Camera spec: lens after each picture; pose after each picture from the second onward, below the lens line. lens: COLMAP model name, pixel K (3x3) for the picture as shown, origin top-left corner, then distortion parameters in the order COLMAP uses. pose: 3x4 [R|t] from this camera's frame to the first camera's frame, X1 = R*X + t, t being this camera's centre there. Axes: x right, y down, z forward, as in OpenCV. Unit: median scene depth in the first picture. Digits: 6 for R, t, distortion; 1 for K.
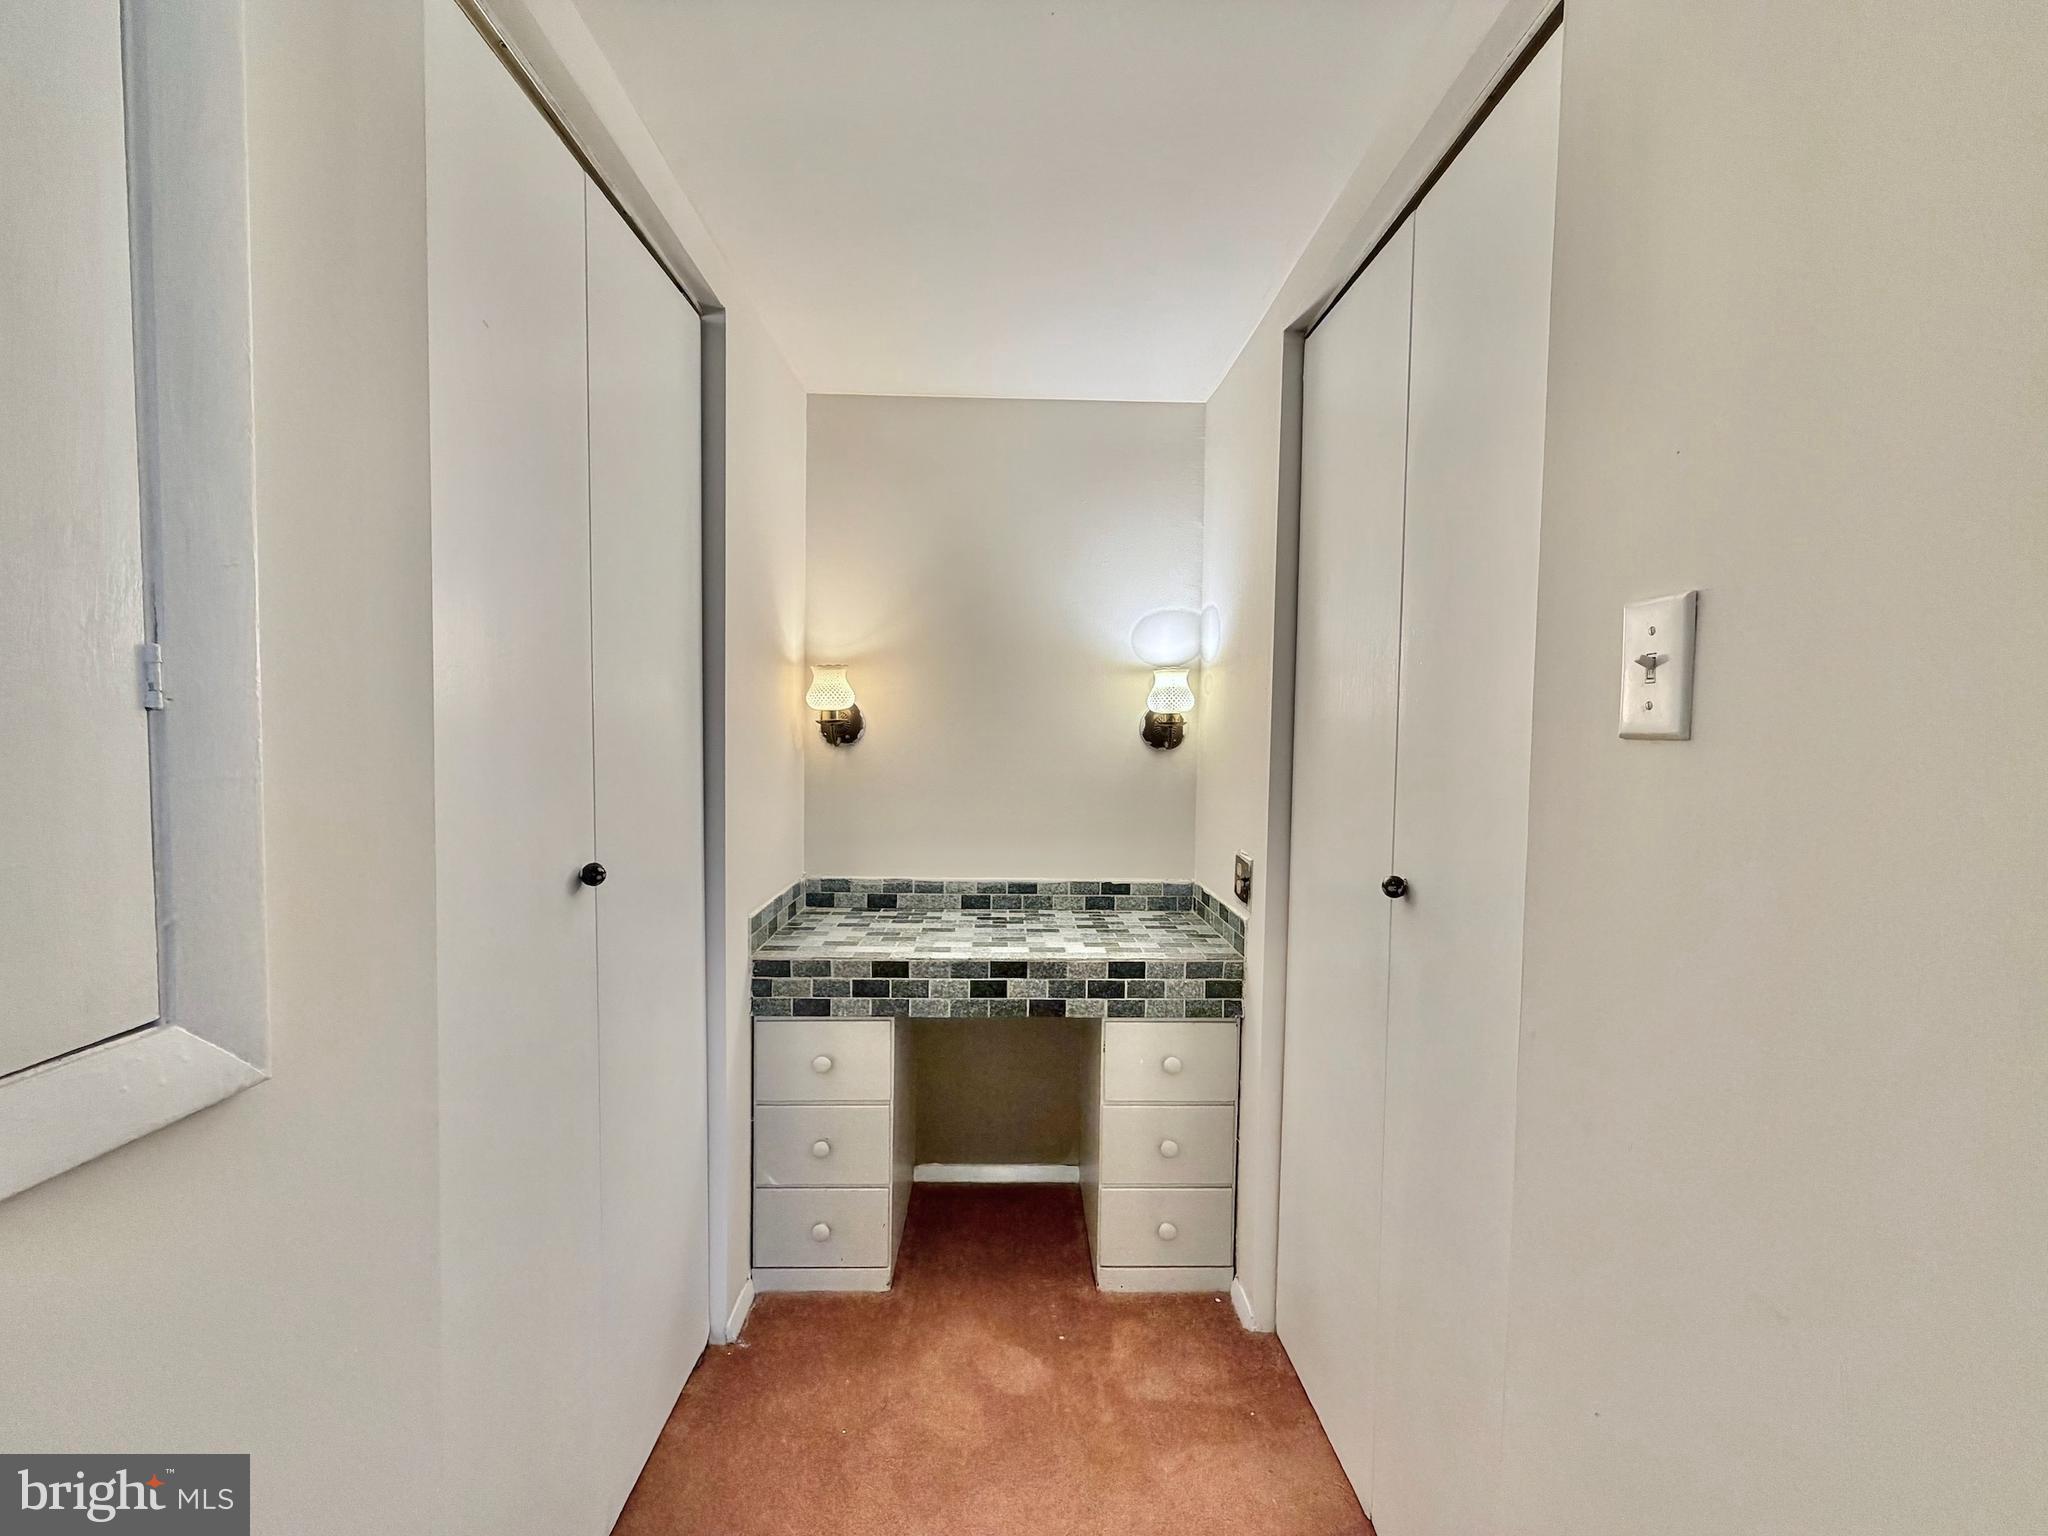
lens RADIAL K [[818.7, 0, 1018.4], [0, 818.7, 766.4], [0, 0, 1]] dist [0.000458, -0.000176]
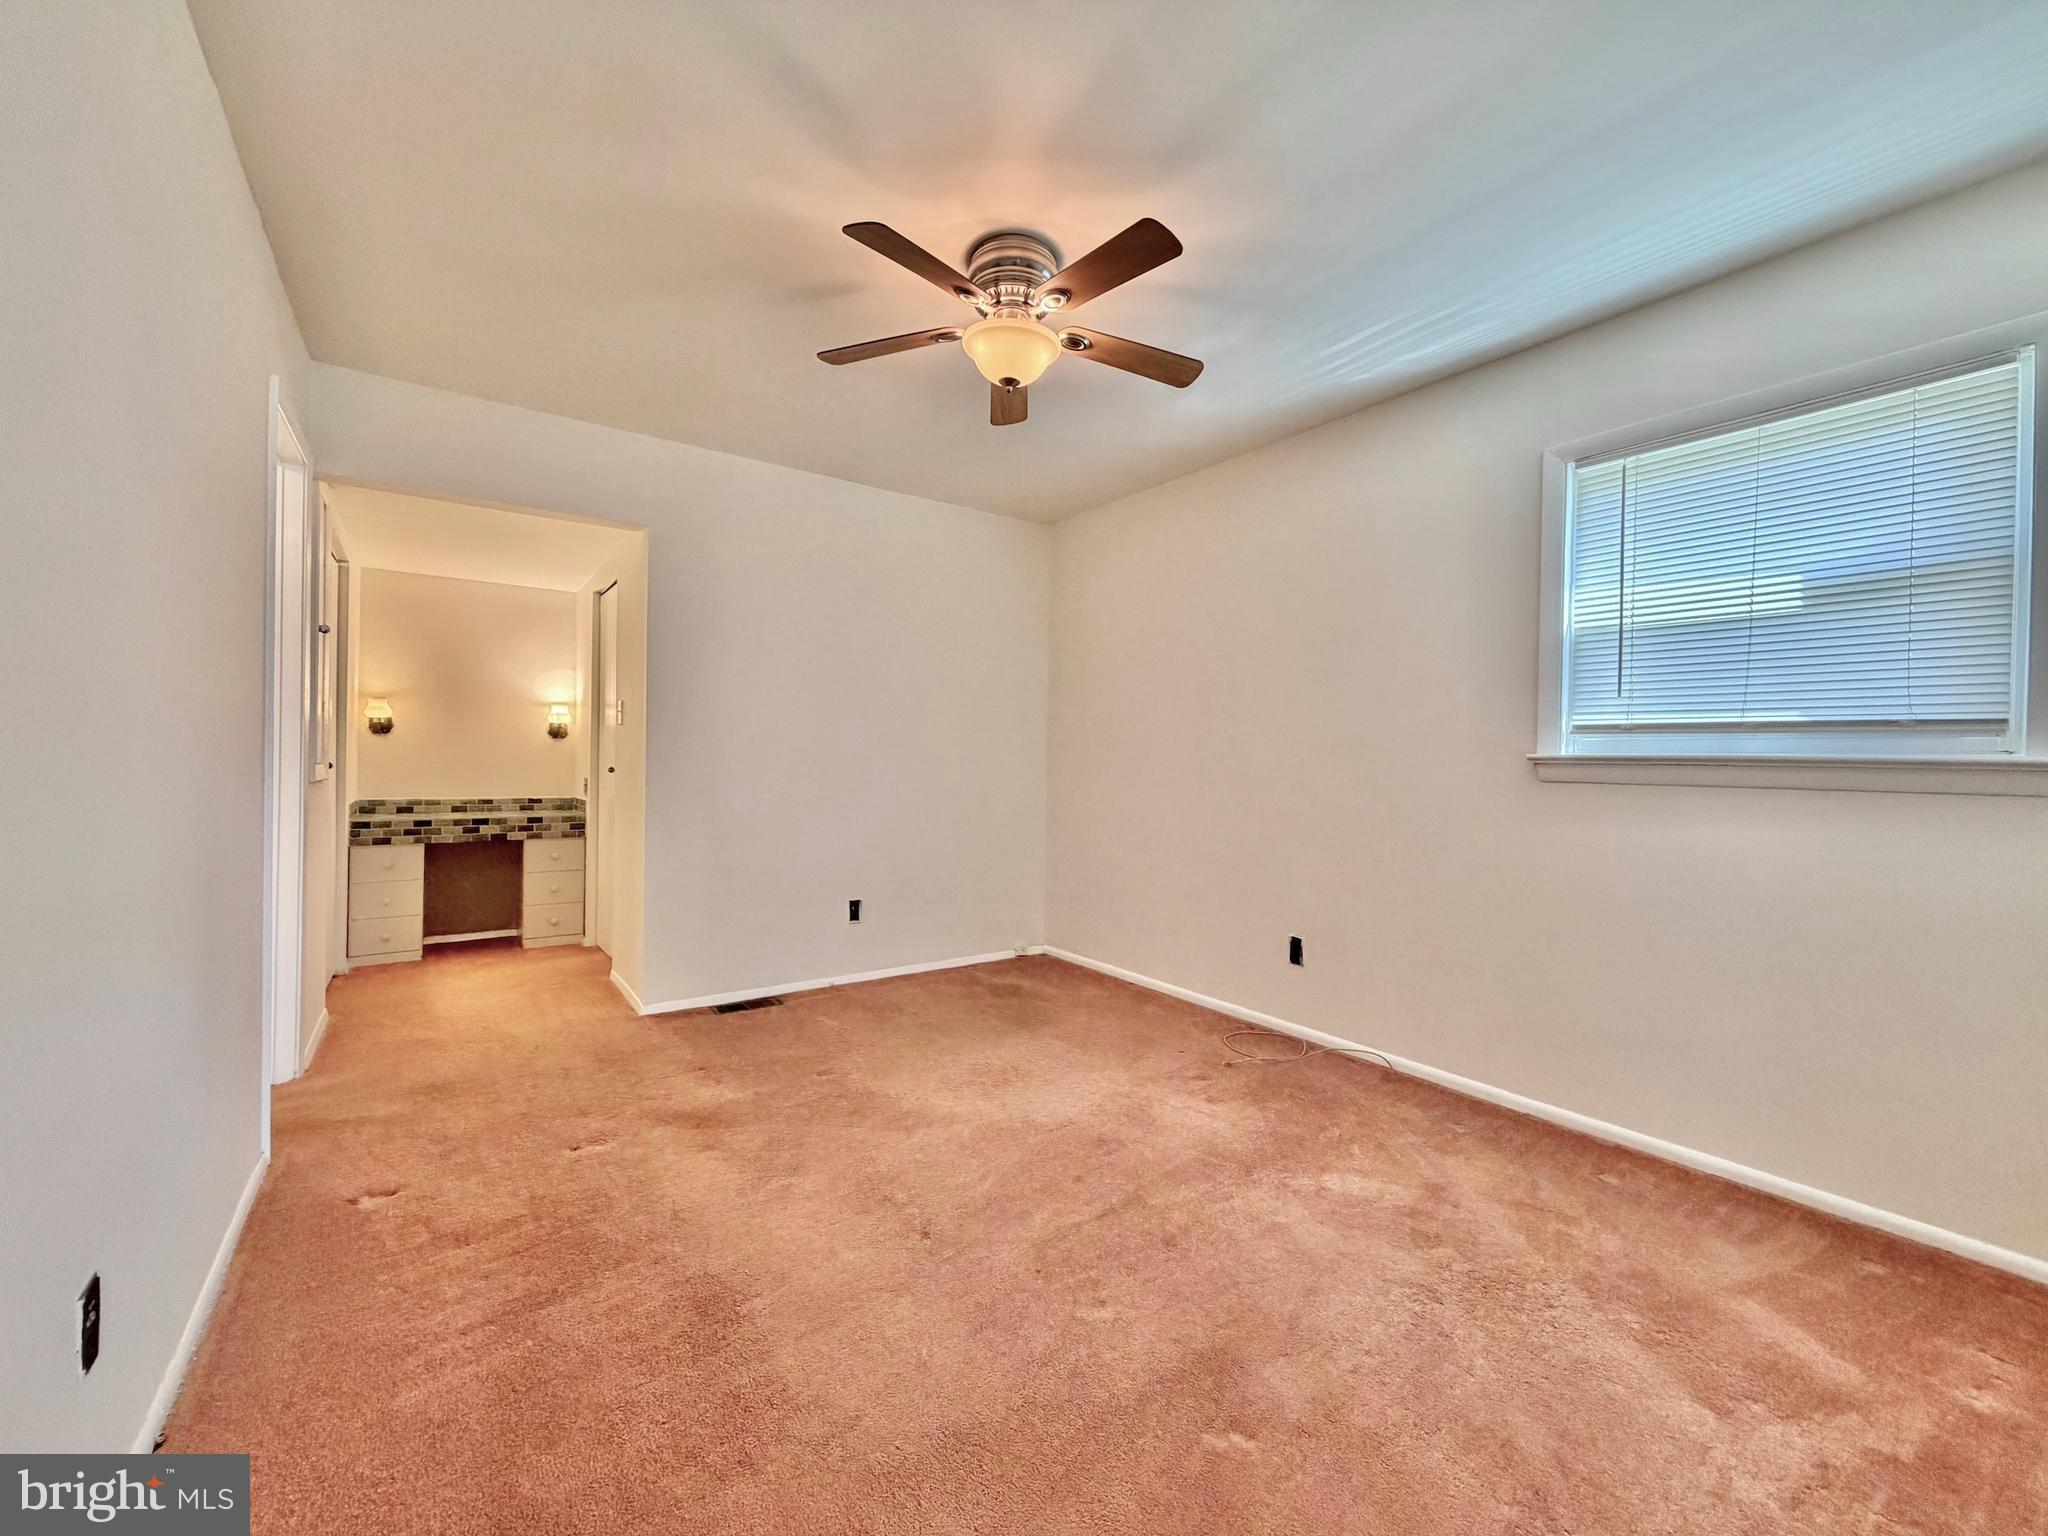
lens RADIAL K [[818.7, 0, 1032.8], [0, 818.7, 762.1], [0, 0, 1]] dist [0.000458, -0.000176]
pose [[0.818418, -0.002839, 0.574616, -0.067900], [0.022606, 0.999373, -0.027261, 0.168195], [-0.574178, 0.035301, 0.817969, -2.040156]]
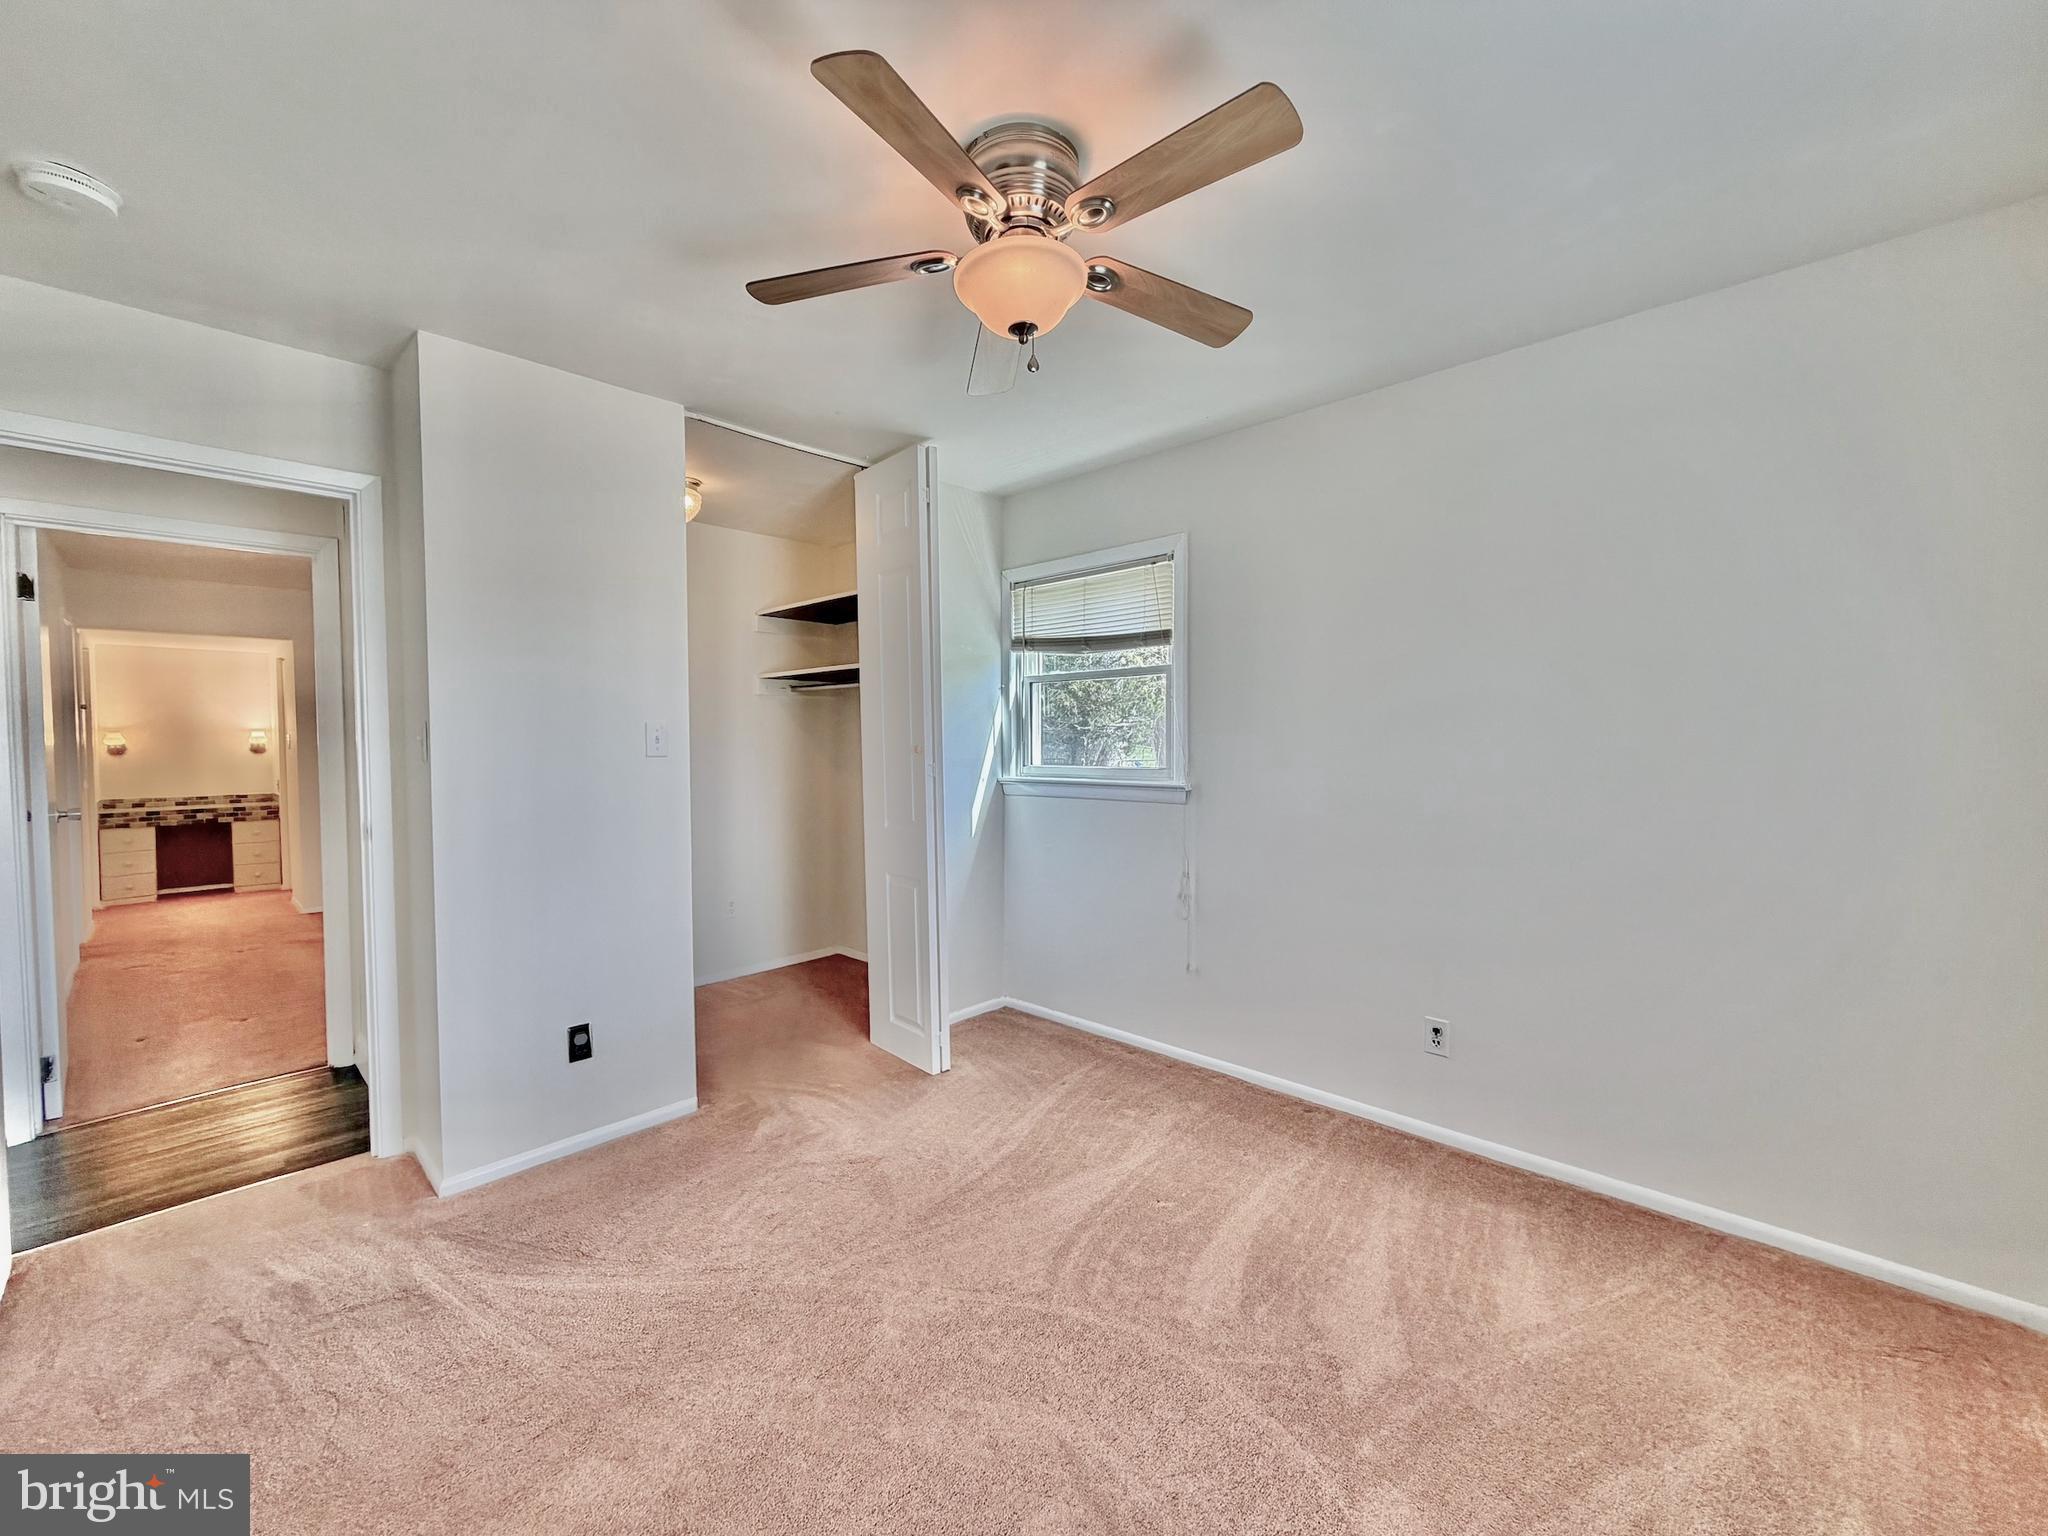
lens RADIAL K [[818.7, 0, 1033.2], [0, 818.7, 759.7], [0, 0, 1]] dist [0.000458, -0.000176]
pose [[0.697832, -0.037491, 0.715280, -0.014233], [0.045658, 0.998927, 0.007815, 0.151834], [-0.714805, 0.027205, 0.698795, -4.529407]]
